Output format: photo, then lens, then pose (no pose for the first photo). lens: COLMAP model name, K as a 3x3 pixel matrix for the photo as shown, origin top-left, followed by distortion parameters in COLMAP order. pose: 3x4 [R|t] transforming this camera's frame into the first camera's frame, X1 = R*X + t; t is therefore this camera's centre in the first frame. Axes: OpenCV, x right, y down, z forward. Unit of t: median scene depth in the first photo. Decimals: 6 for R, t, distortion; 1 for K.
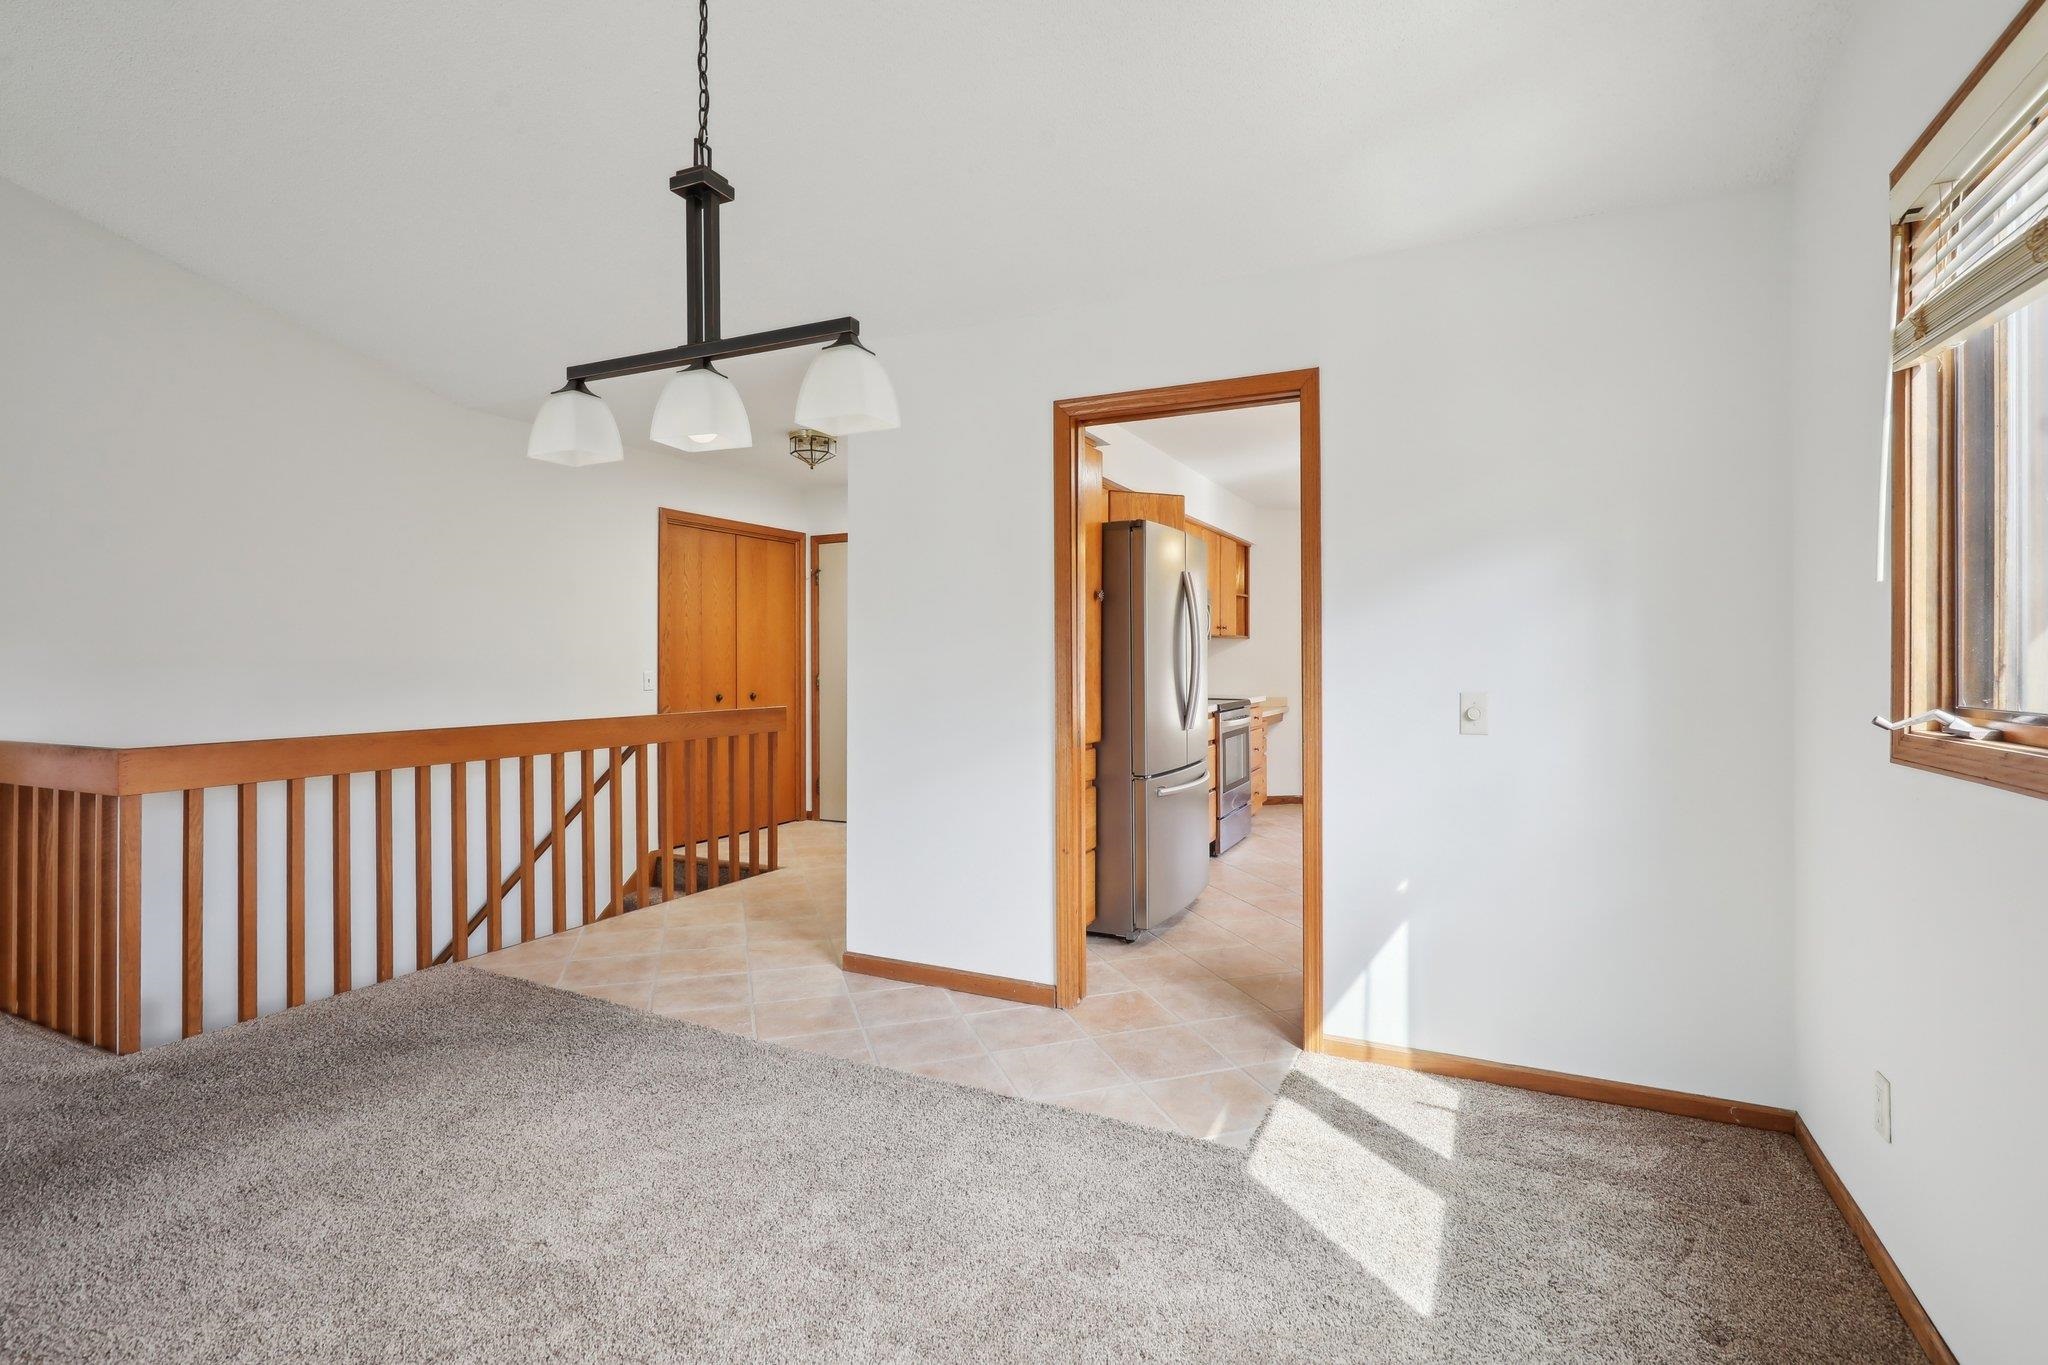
lens RADIAL K [[946.5, 0, 1041.2], [0, 946.5, 663.6], [0, 0, 1]] dist [-0.008549, 0.000900]
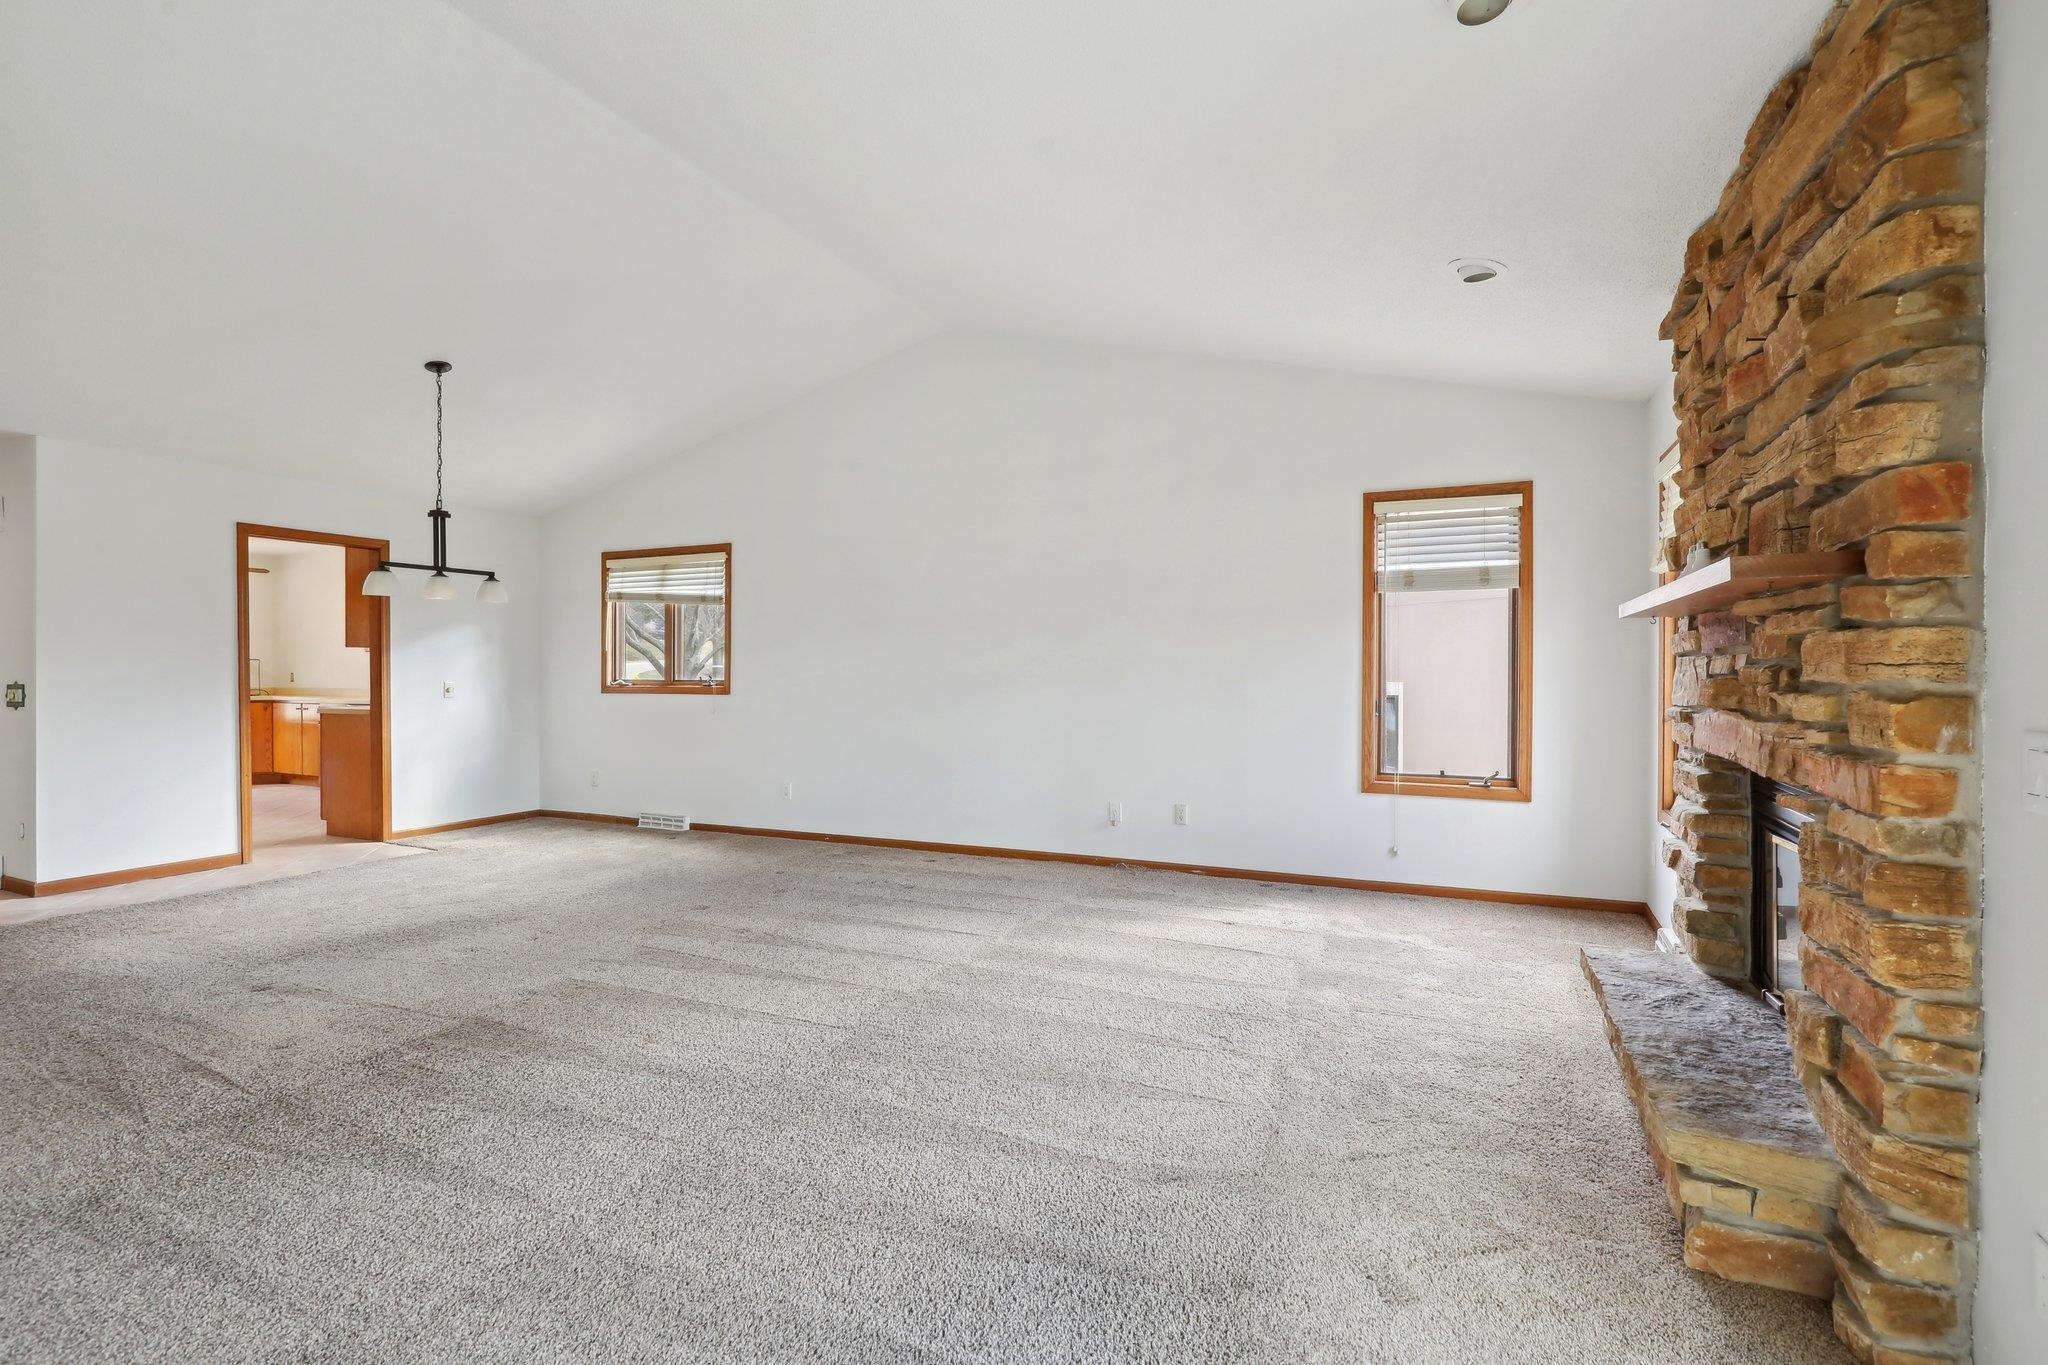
lens RADIAL K [[945.4, 0, 1024.0], [0, 945.4, 682.5], [0, 0, 1]] dist [0.001997, 0.000059]
pose [[-0.011453, -0.014191, 0.999834, -1.763728], [0.001013, 0.999899, 0.014203, -0.001423], [-0.999934, 0.001176, -0.011437, -0.443602]]
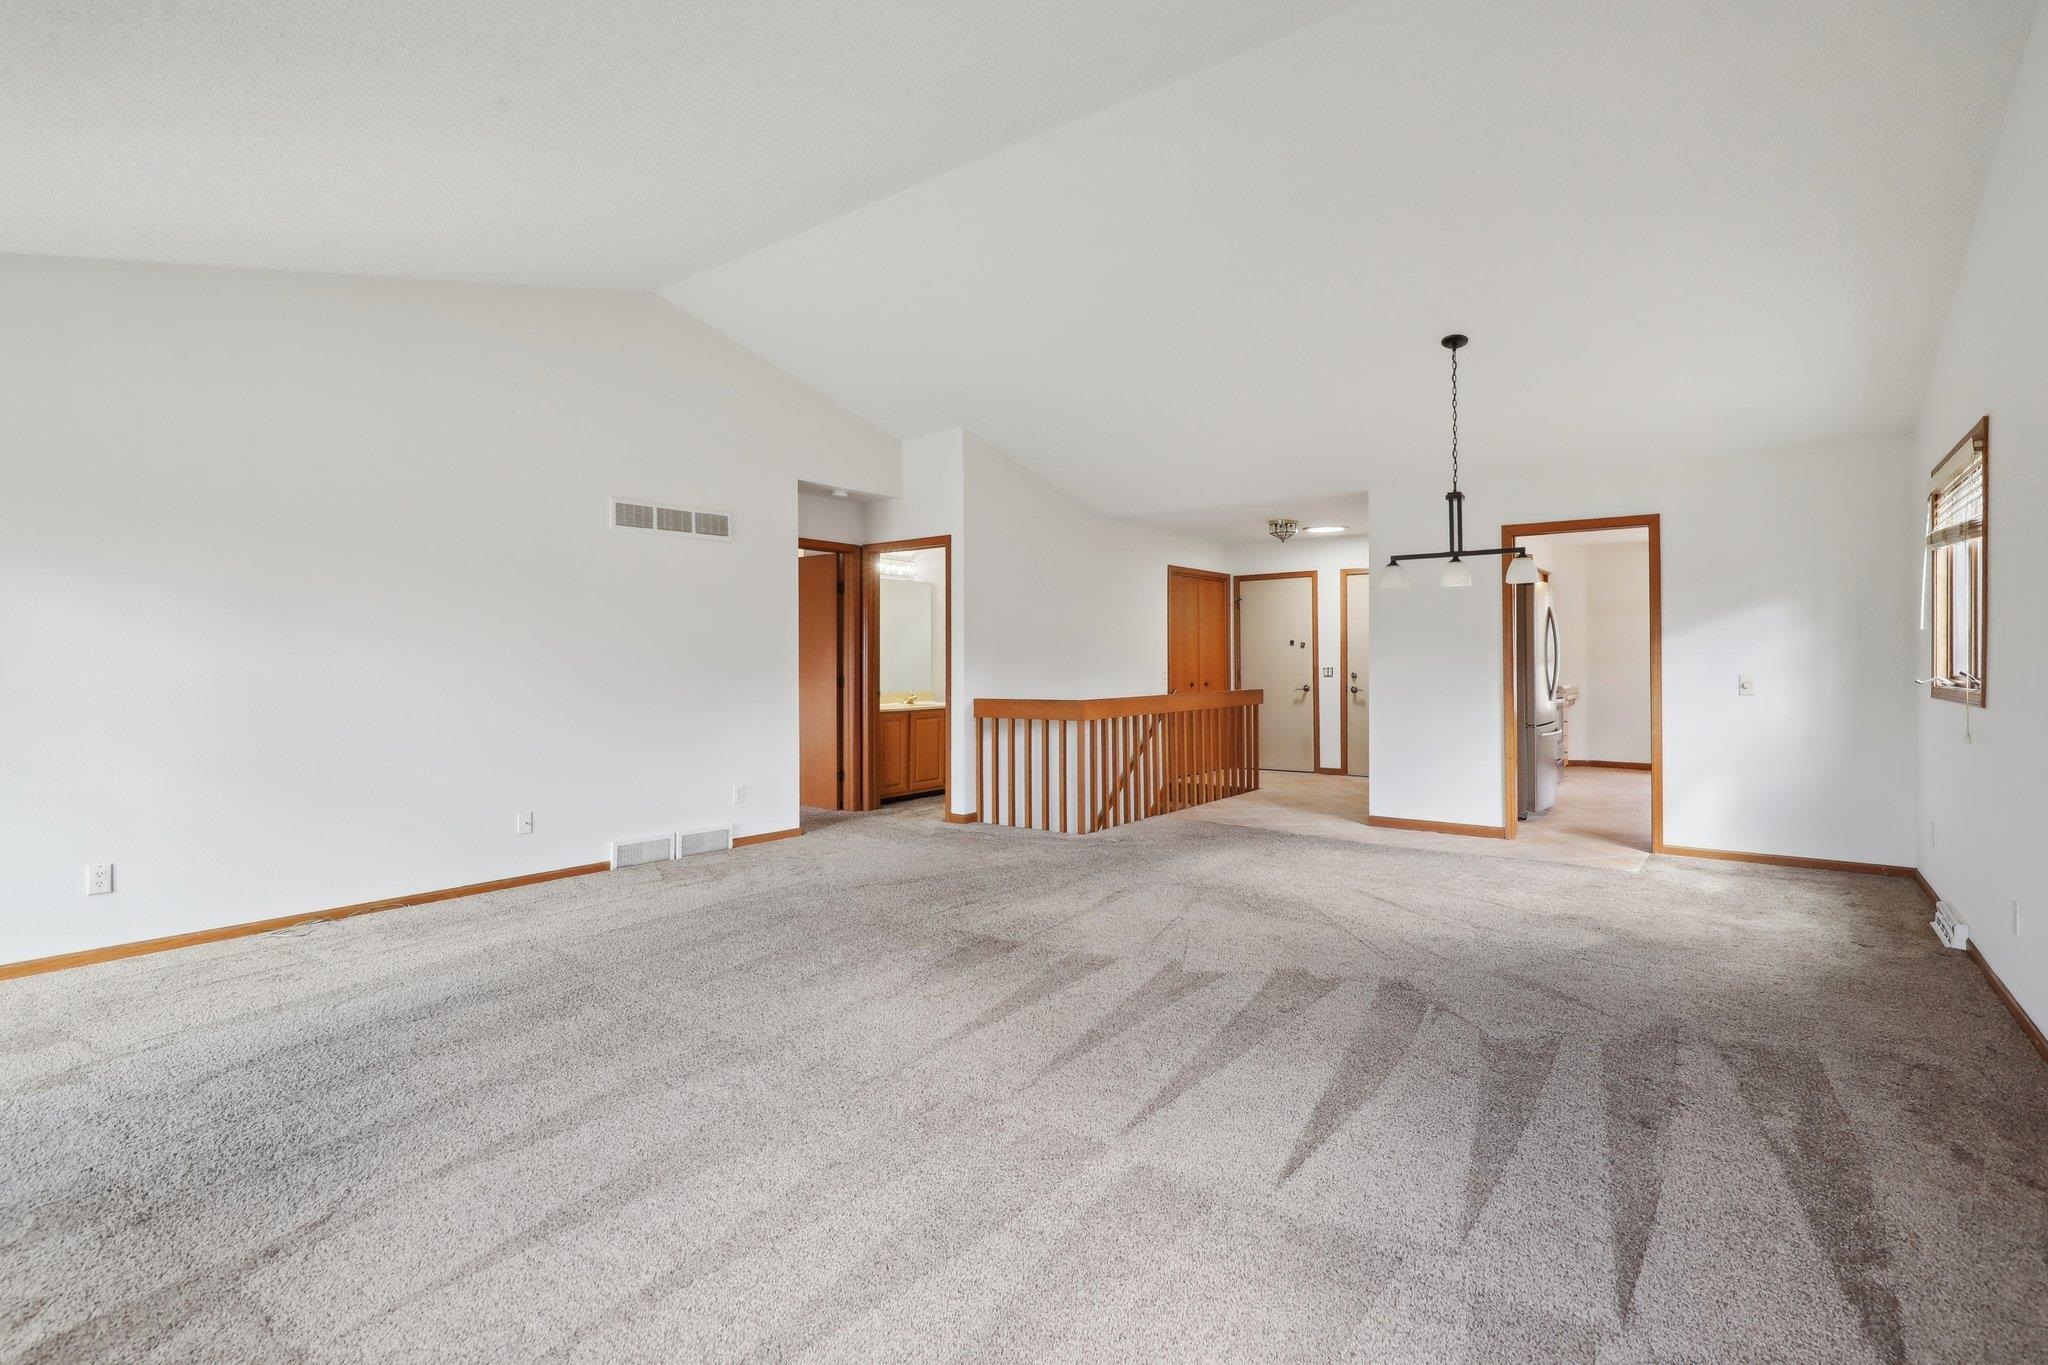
lens RADIAL K [[946.5, 0, 1041.2], [0, 946.5, 663.6], [0, 0, 1]] dist [-0.008549, 0.000900]
pose [[0.981098, -0.003632, -0.193478, -0.532160], [0.003787, 0.999993, 0.000435, -0.000523], [0.193475, -0.001160, 0.981105, -1.067794]]
